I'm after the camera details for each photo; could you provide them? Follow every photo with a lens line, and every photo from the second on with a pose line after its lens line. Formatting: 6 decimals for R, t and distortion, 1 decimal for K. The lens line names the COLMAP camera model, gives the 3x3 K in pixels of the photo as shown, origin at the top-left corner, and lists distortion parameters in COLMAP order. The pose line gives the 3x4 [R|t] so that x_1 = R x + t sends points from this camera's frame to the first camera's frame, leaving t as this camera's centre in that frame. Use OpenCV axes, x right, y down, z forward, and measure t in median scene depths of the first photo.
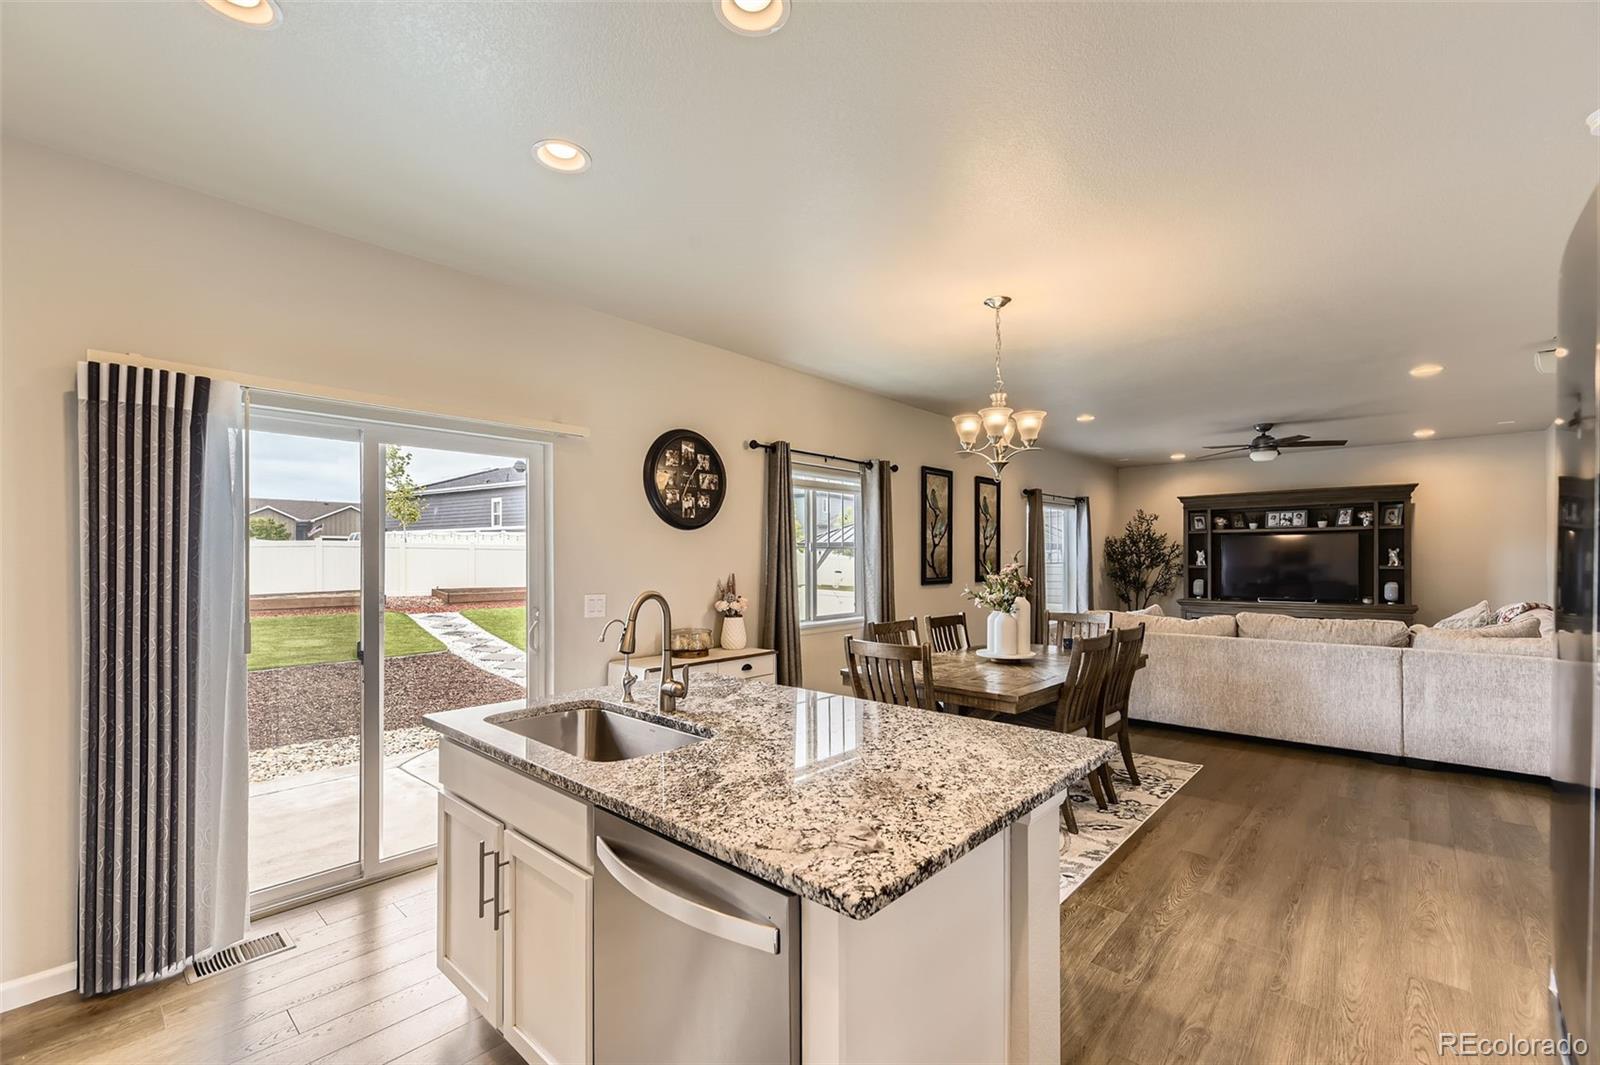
lens RADIAL K [[660.9, 0, 806.6], [0, 660.9, 550.9], [0, 0, 1]] dist [0.000837, -0.000916]
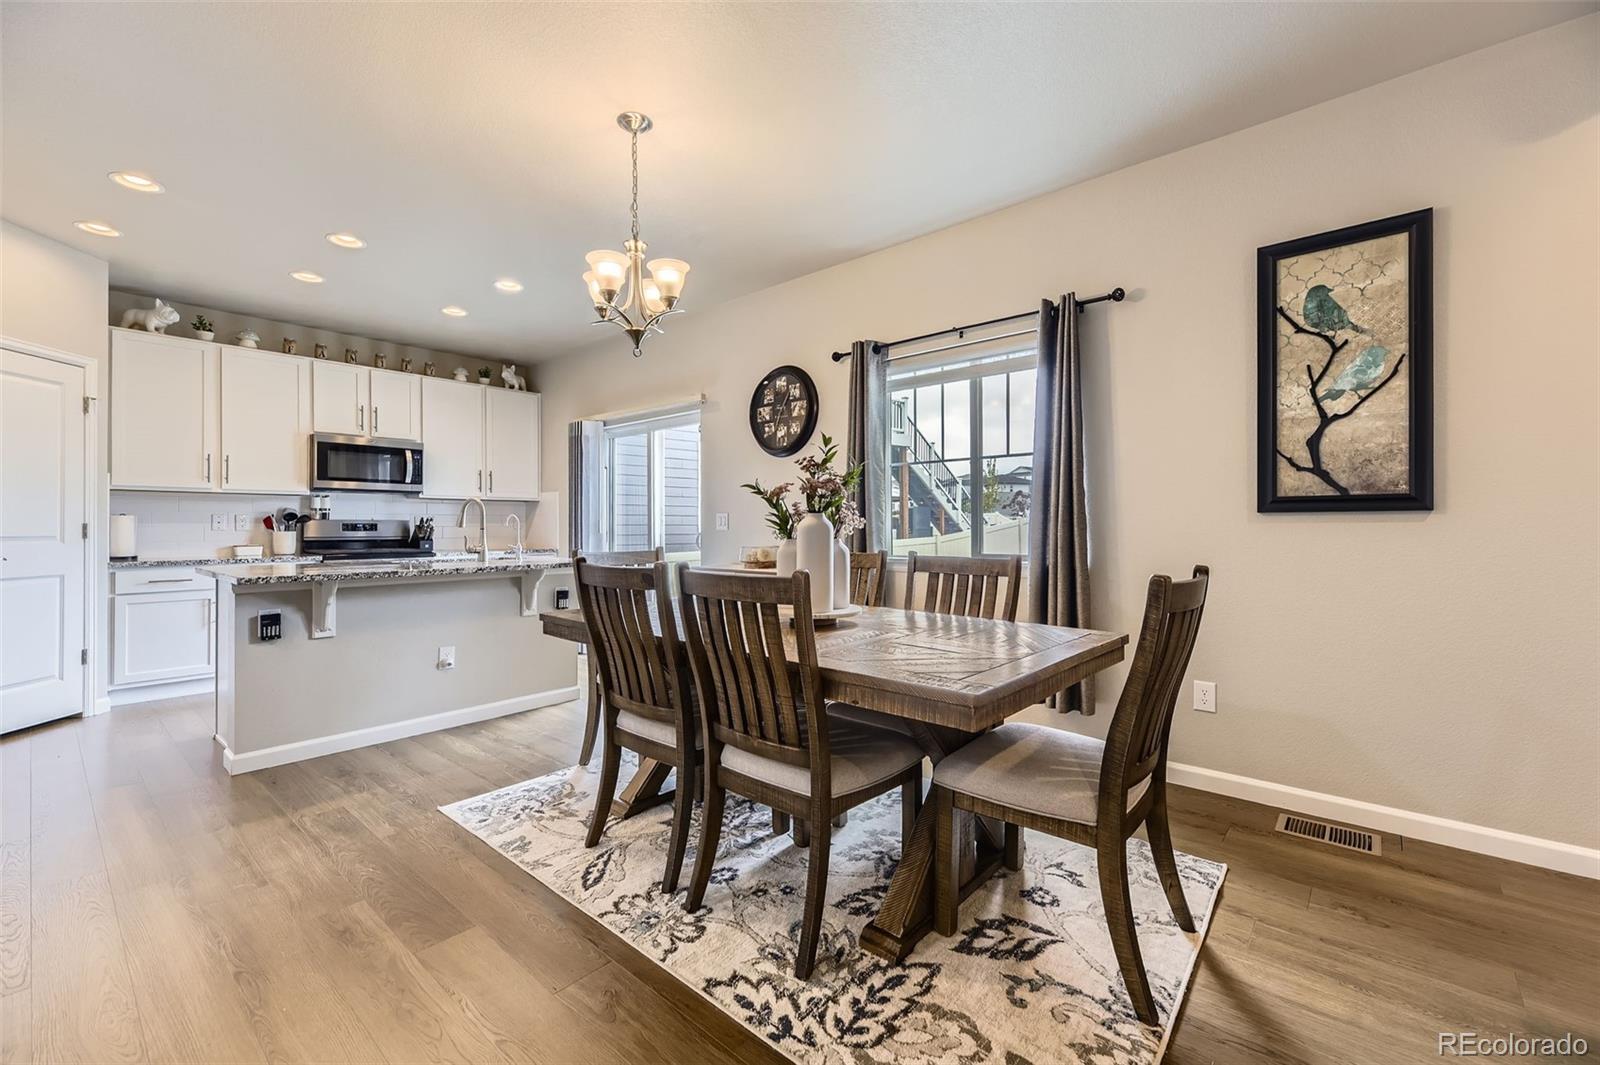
lens RADIAL K [[681.4, 0, 829.6], [0, 681.4, 520.9], [0, 0, 1]] dist [0.021139, -0.000628]
pose [[0.029747, -0.006792, -0.999534, 0.608716], [0.016037, 0.999851, -0.006317, 0.052670], [0.999429, -0.015842, 0.029851, 0.665581]]
